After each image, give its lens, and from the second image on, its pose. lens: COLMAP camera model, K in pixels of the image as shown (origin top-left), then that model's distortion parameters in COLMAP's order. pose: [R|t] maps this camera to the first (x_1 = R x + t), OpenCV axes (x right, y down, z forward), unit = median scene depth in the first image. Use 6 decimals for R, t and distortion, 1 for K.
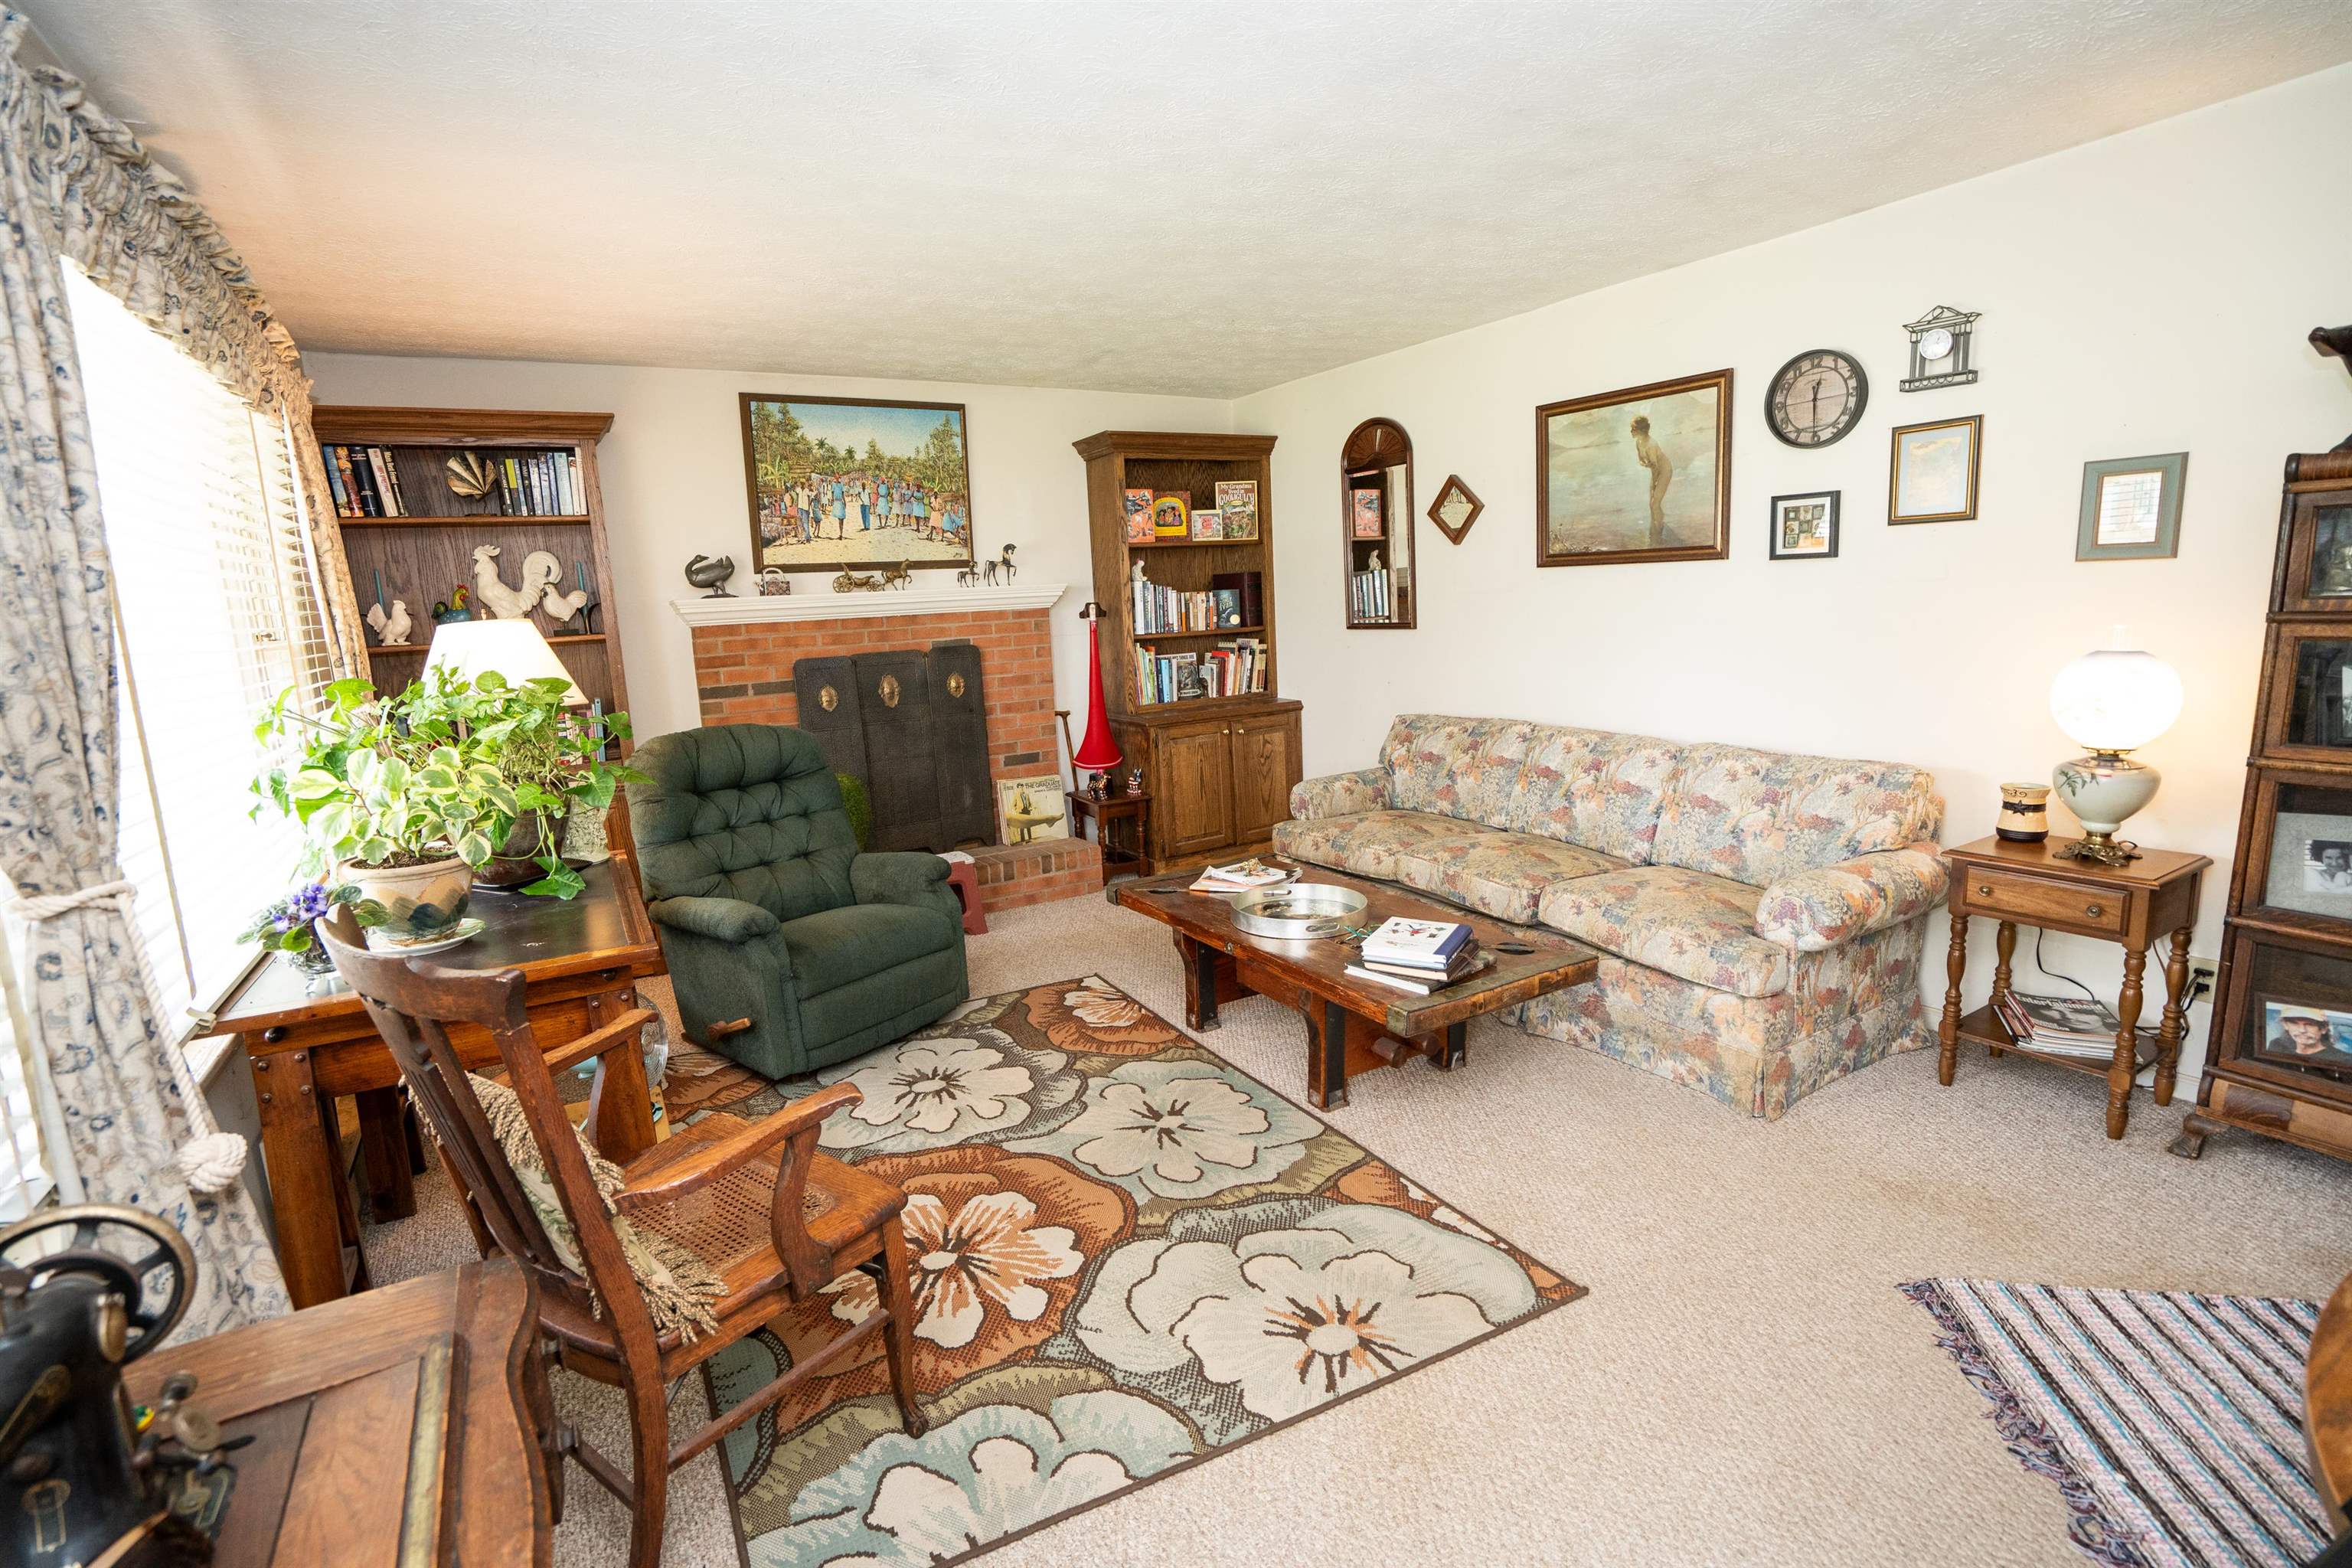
lens RADIAL K [[1079.5, 0, 1168.2], [0, 1079.5, 784.0], [0, 0, 1]] dist [-0.061786, 0.023988]
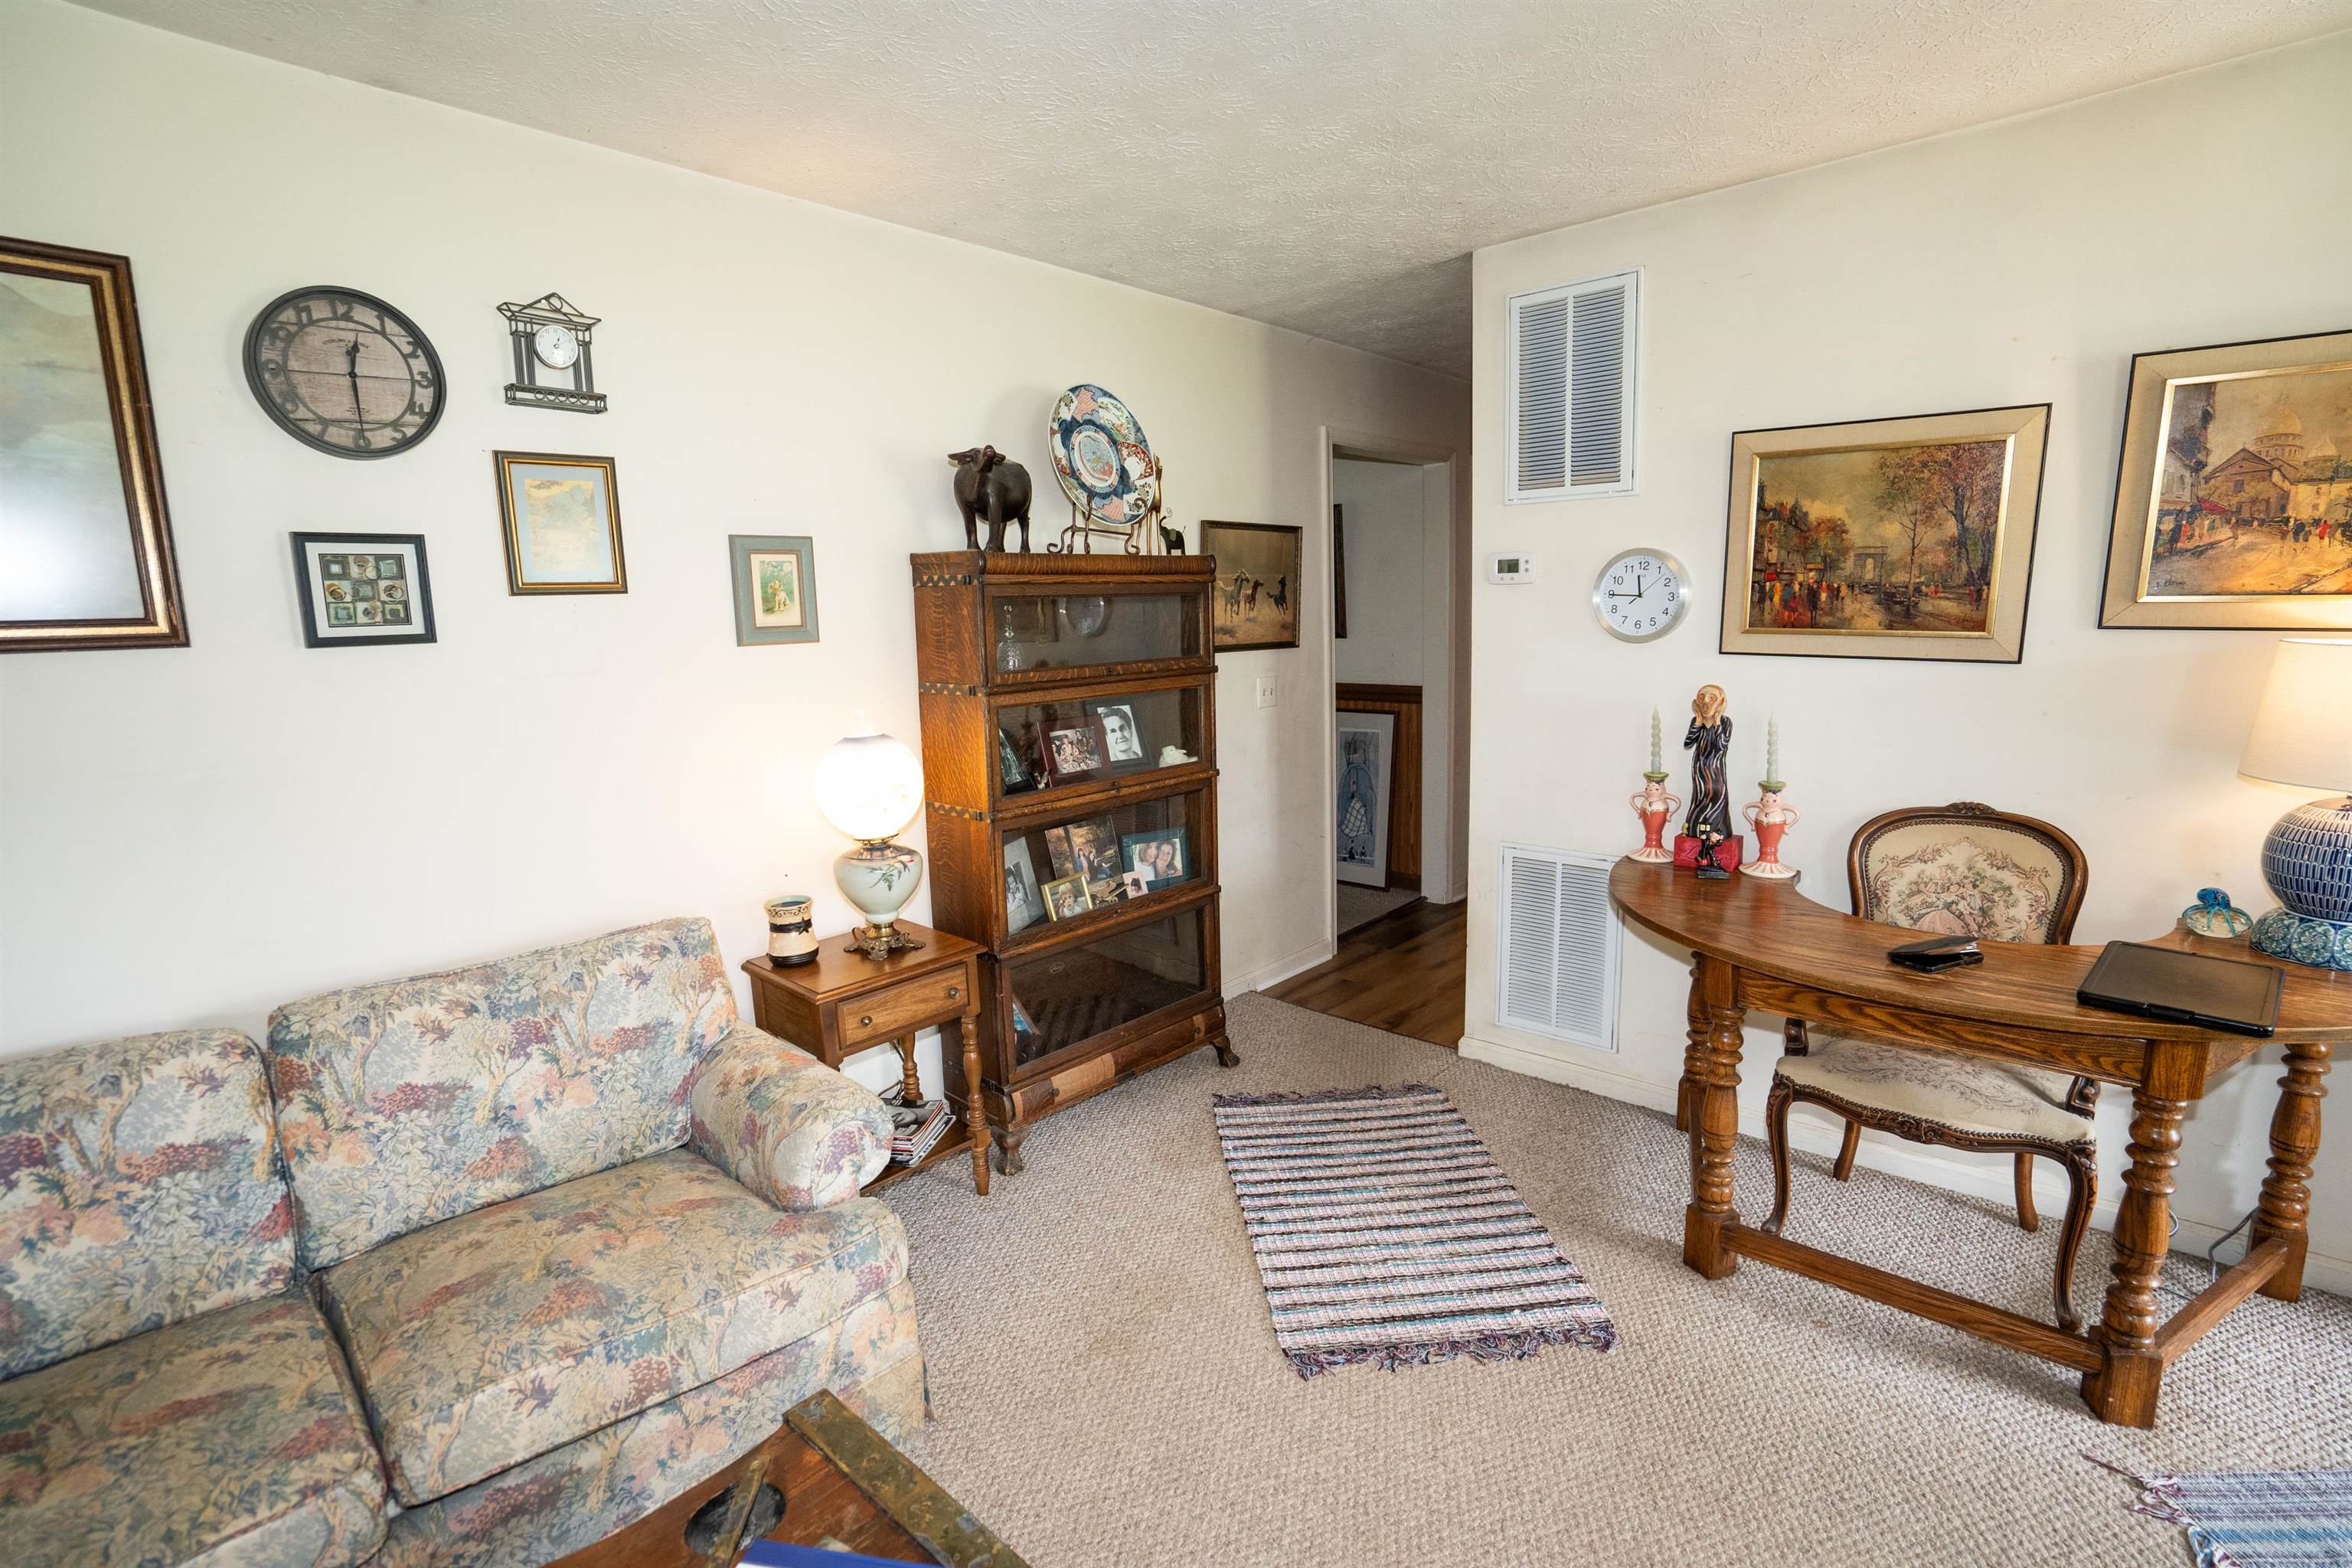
lens RADIAL K [[1079.5, 0, 1168.2], [0, 1079.5, 784.0], [0, 0, 1]] dist [-0.061786, 0.023988]
pose [[-0.288360, -0.103975, 0.951860, -0.095937], [0.203583, 0.964701, 0.167052, -0.161221], [-0.935630, 0.241953, -0.257014, 0.833162]]
